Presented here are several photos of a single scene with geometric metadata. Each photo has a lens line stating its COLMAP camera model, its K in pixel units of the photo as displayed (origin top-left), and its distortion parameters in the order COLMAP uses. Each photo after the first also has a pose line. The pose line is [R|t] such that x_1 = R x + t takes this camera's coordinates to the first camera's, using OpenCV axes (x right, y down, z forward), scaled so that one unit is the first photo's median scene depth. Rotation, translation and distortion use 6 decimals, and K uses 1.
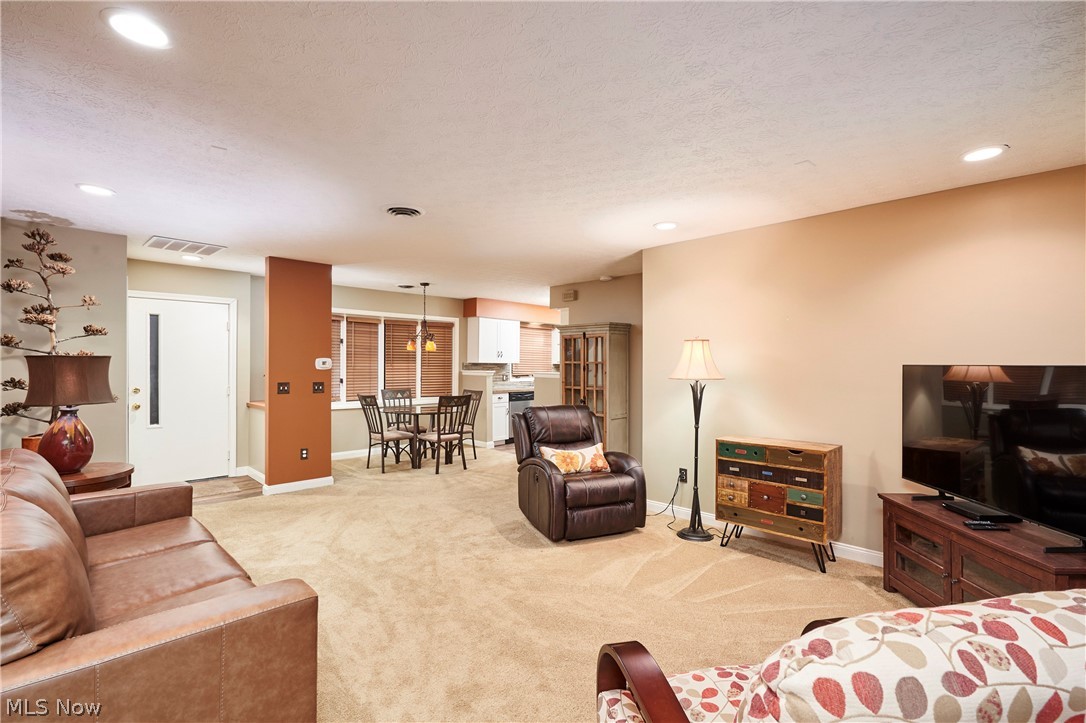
lens RADIAL K [[504.5, 0, 541.8], [0, 504.5, 367.0], [0, 0, 1]] dist [0.001359, 0.000004]
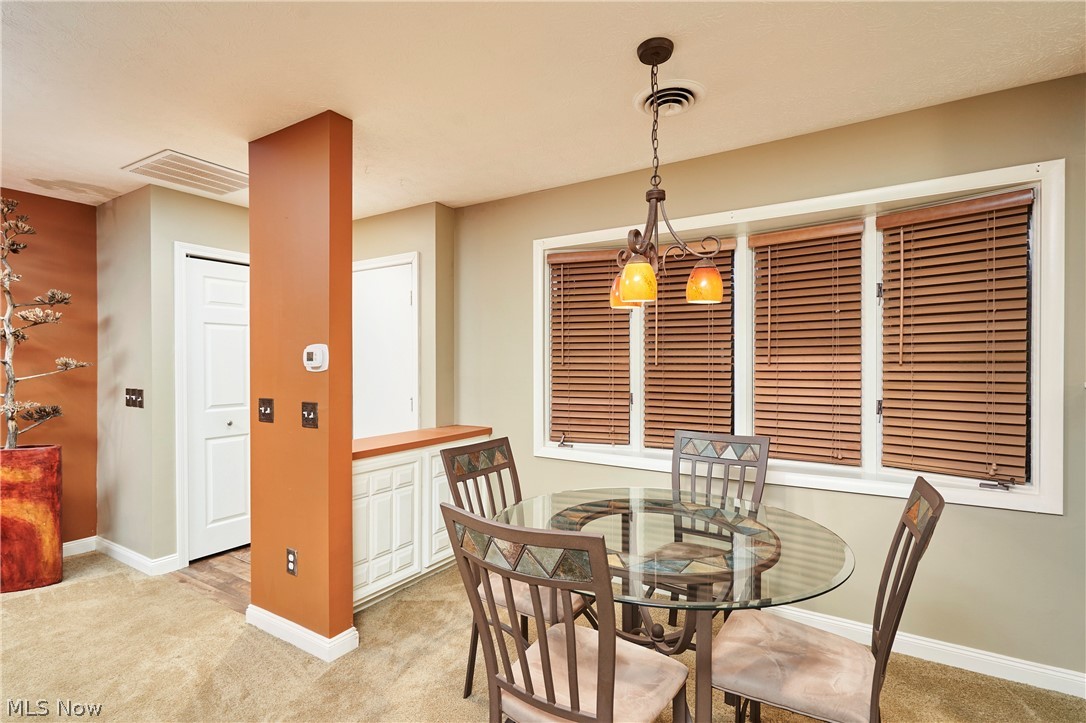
lens RADIAL K [[504.5, 0, 544.2], [0, 504.5, 364.6], [0, 0, 1]] dist [0.001359, 0.000004]
pose [[0.235495, -0.002435, -0.971872, 0.008688], [-0.001631, 0.999994, -0.002900, -0.000258], [0.971874, 0.002268, 0.235490, 0.725878]]
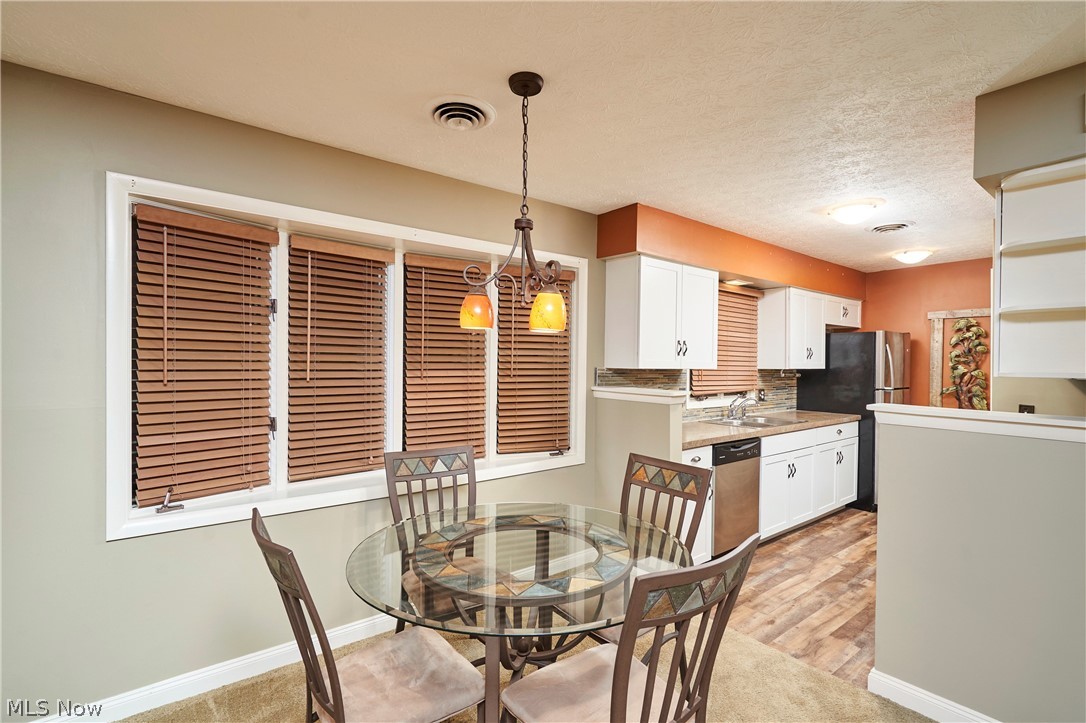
lens RADIAL K [[504.5, 0, 544.7], [0, 504.5, 364.5], [0, 0, 1]] dist [0.001359, 0.000004]
pose [[0.993963, 0.003028, -0.109675, -0.156915], [-0.003406, 0.999989, -0.003252, -0.010555], [0.109663, 0.003606, 0.993962, 0.601033]]
